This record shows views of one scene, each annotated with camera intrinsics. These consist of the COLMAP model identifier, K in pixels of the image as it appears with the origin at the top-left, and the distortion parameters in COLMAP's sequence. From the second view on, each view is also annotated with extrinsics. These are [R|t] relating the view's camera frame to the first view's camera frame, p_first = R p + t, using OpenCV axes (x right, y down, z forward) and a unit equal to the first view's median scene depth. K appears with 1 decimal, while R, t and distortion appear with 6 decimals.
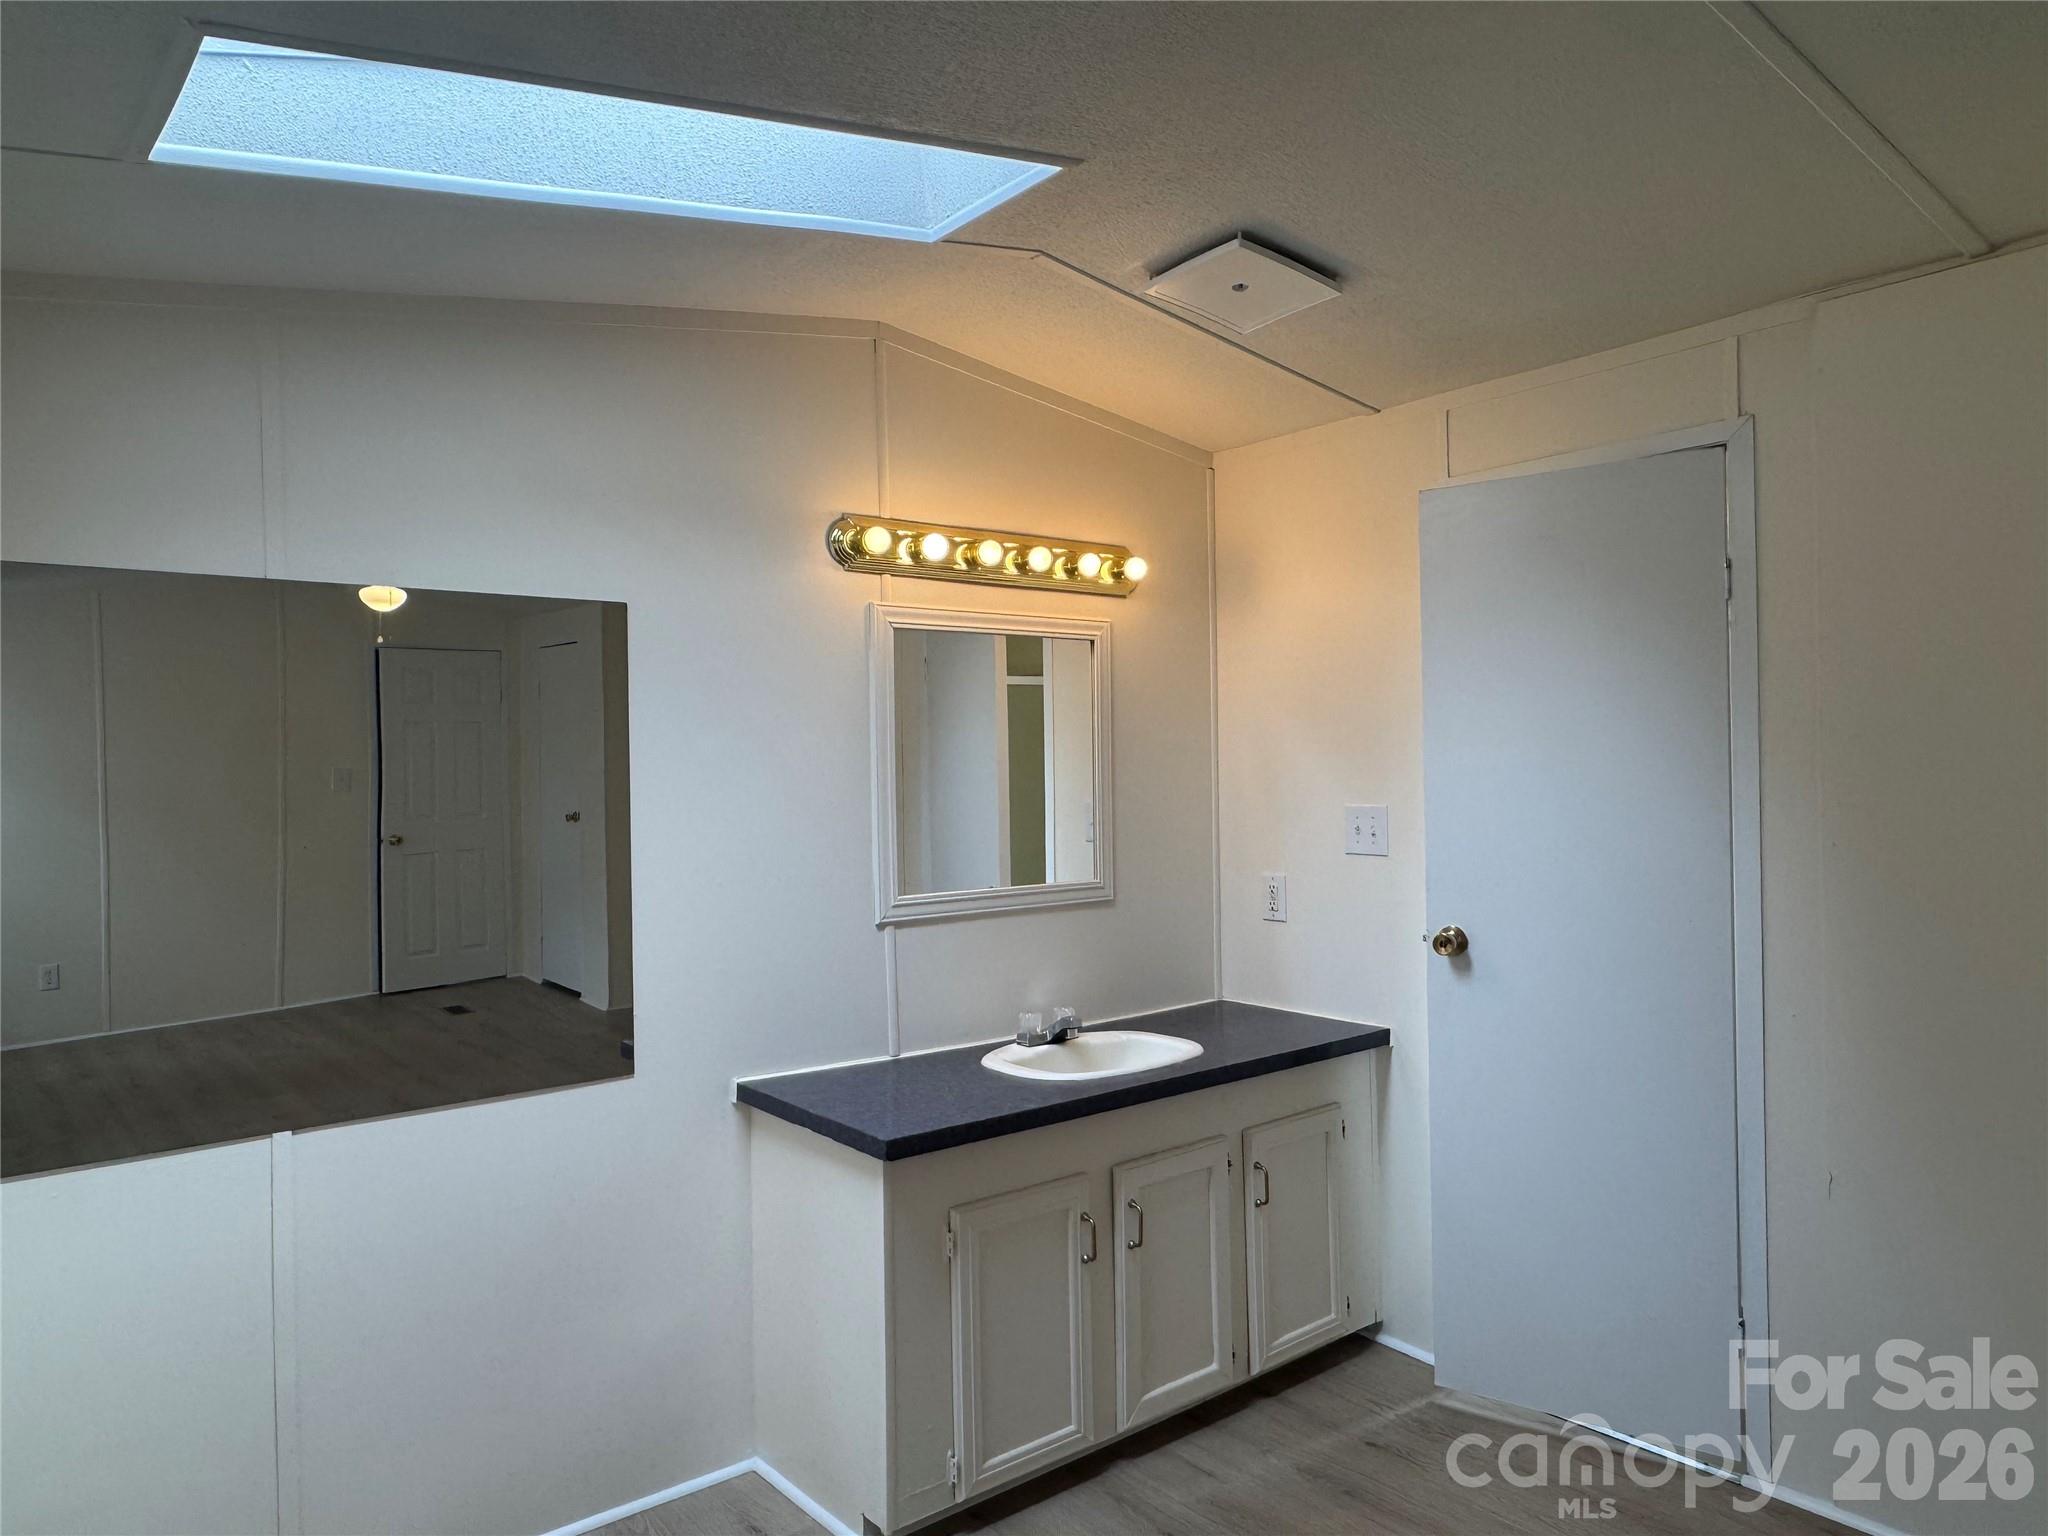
lens RADIAL K [[1348.3, 0, 1024.1], [0, 1348.3, 775.1], [0, 0, 1]] dist [0.000147, -0.002555]
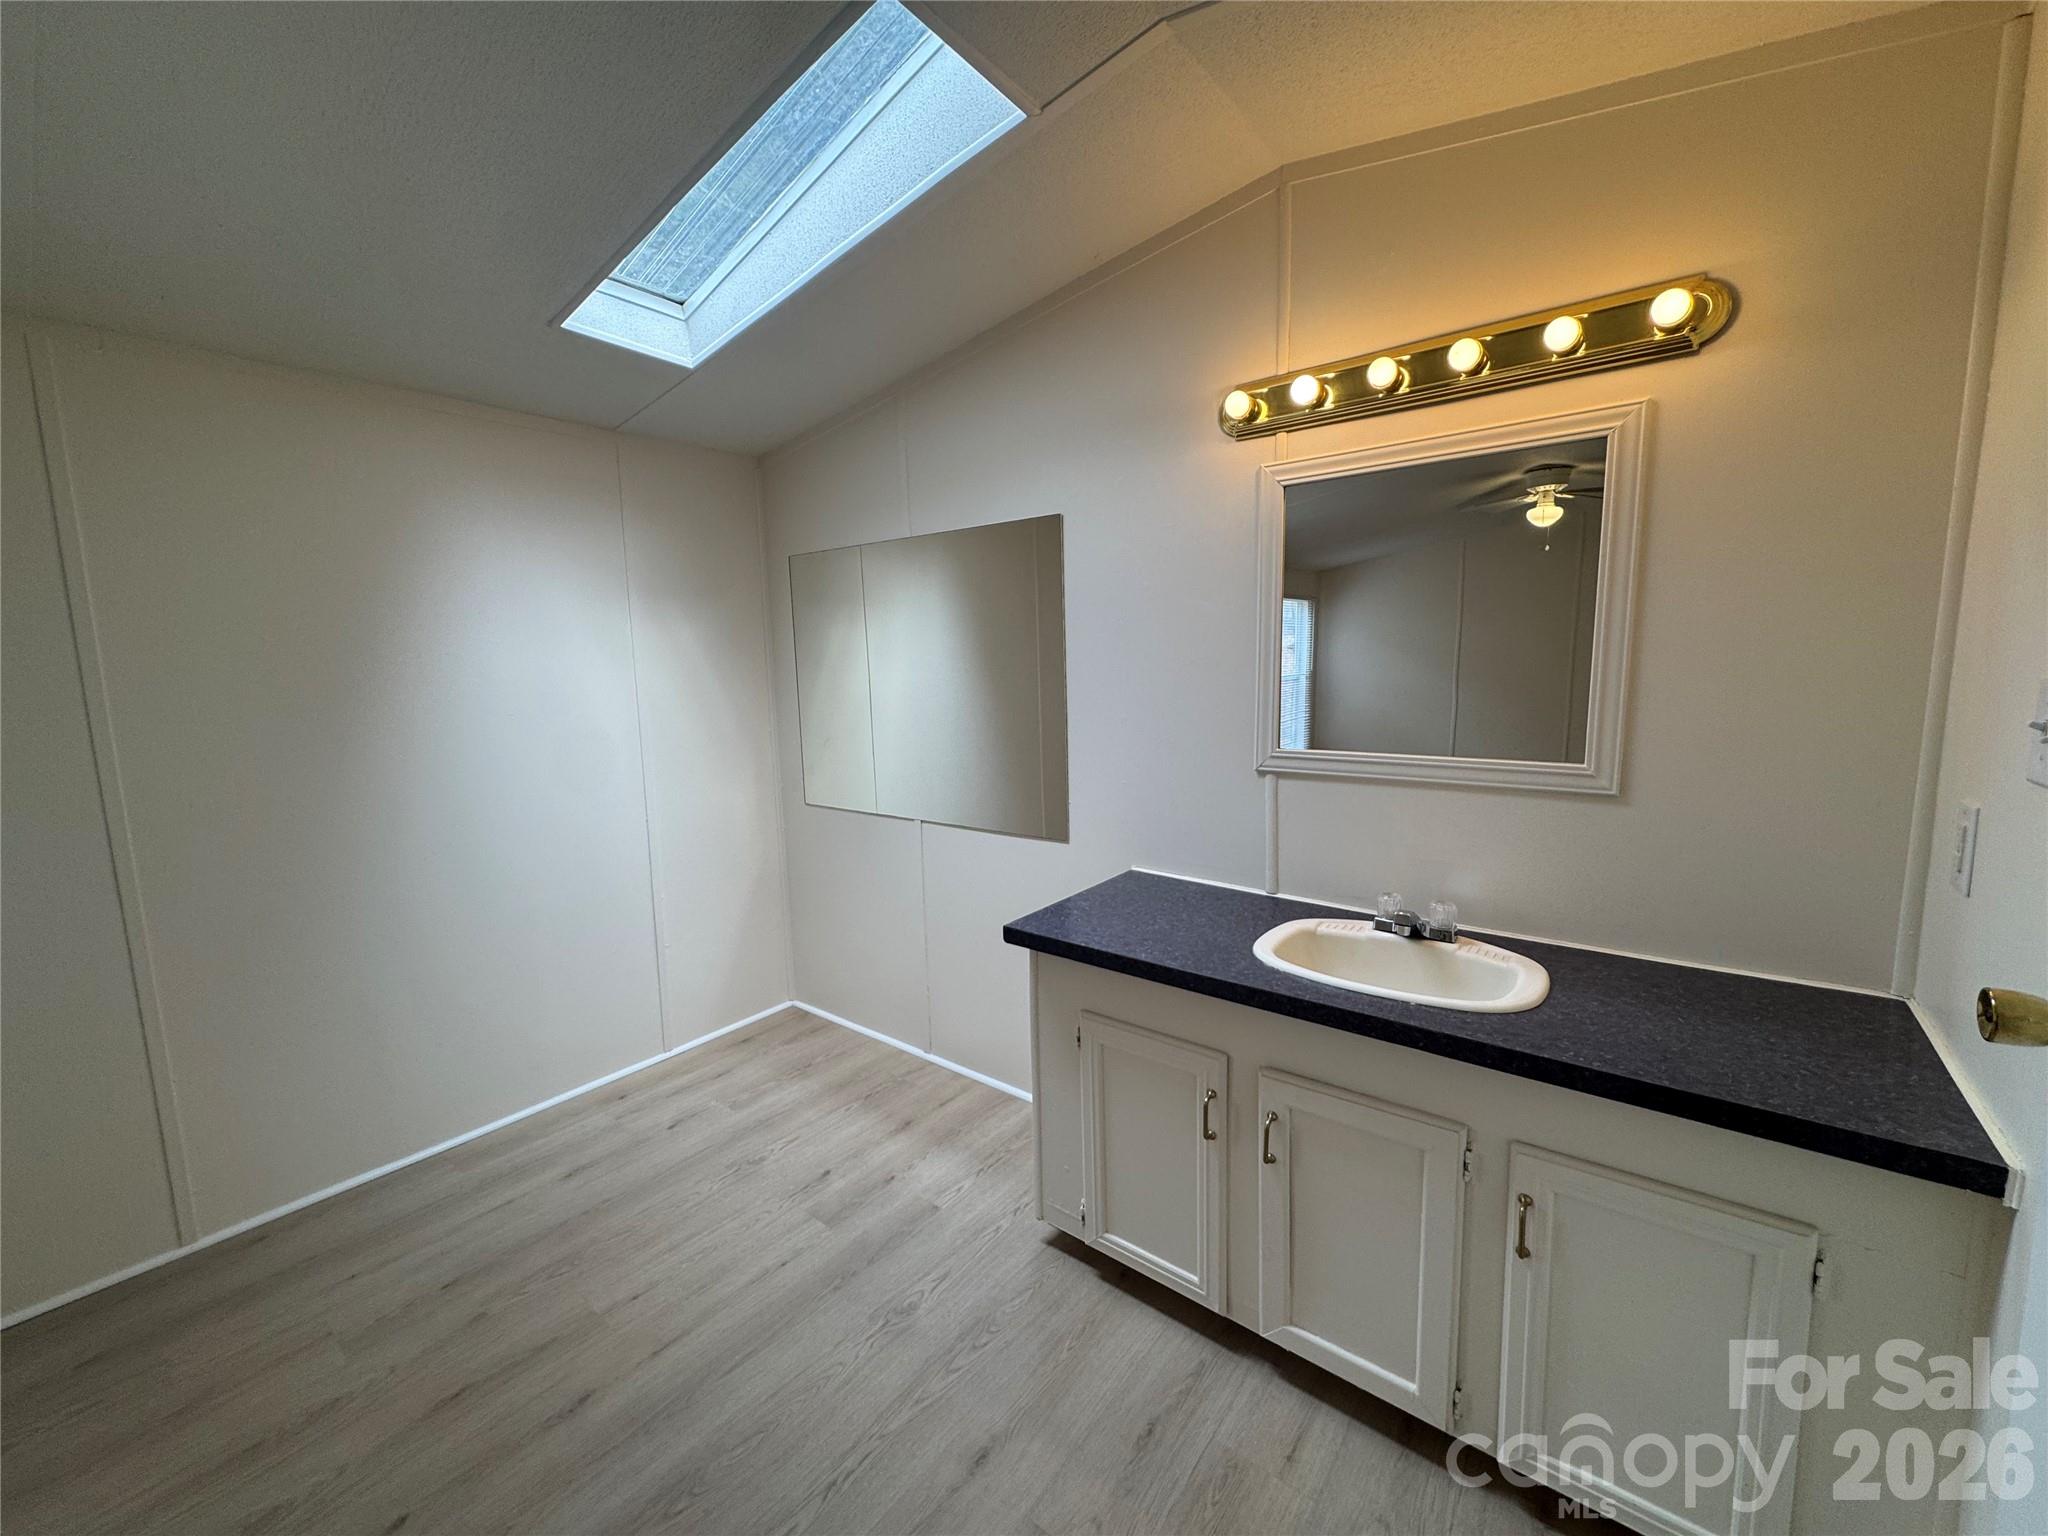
lens RADIAL K [[810.4, 0, 1024.0], [0, 810.4, 768.0], [0, 0, 1]] dist [0.000317, 0.000152]
pose [[0.212105, 0.139030, -0.967307, 0.486494], [0.009337, 0.989495, 0.144267, 0.011527], [0.977202, -0.039632, 0.208578, 0.676597]]
